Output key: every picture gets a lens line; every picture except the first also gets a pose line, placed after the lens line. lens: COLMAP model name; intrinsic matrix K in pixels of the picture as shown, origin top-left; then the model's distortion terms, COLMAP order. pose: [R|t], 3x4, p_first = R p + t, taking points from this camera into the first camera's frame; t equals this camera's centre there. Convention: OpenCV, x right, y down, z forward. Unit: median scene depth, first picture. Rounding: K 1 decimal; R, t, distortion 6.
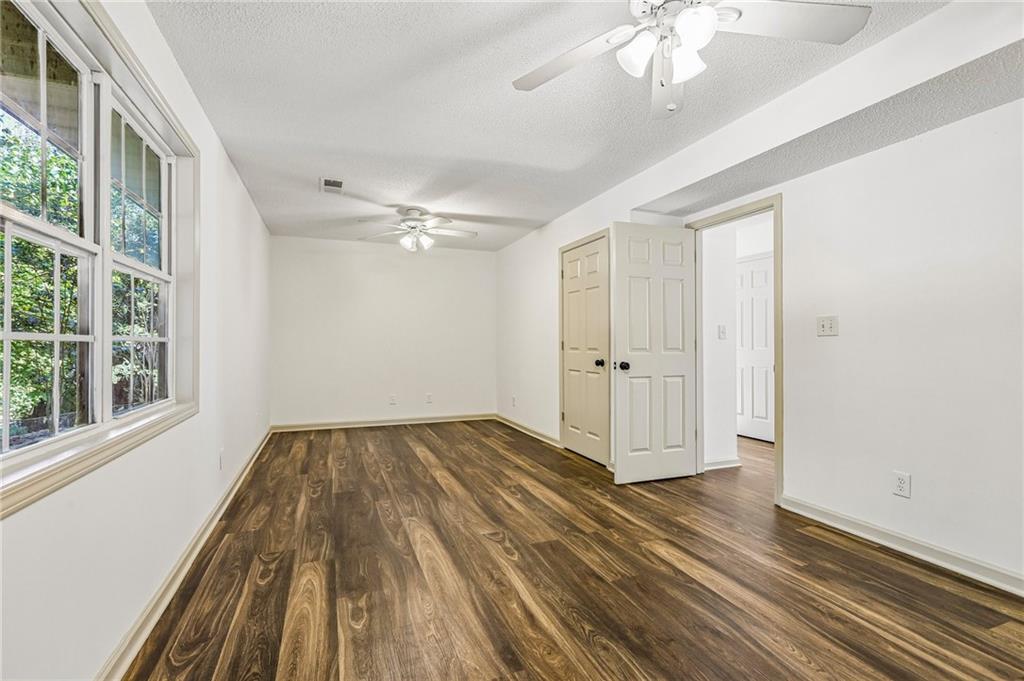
lens RADIAL K [[469.1, 0, 507.2], [0, 469.1, 340.0], [0, 0, 1]] dist [-0.001165, 0.000466]
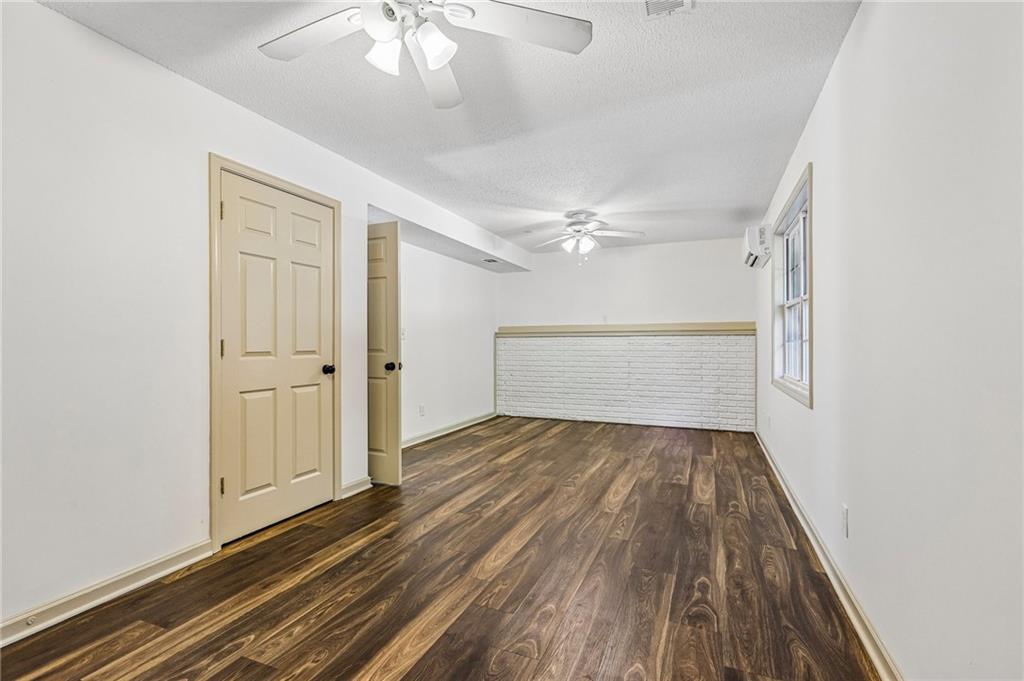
lens RADIAL K [[469.1, 0, 505.6], [0, 469.1, 343.2], [0, 0, 1]] dist [-0.001165, 0.000466]
pose [[-0.716535, -0.000215, 0.697551, -0.771729], [-0.005674, 0.999969, -0.005520, 0.011452], [-0.697528, -0.007913, -0.716514, 1.919313]]
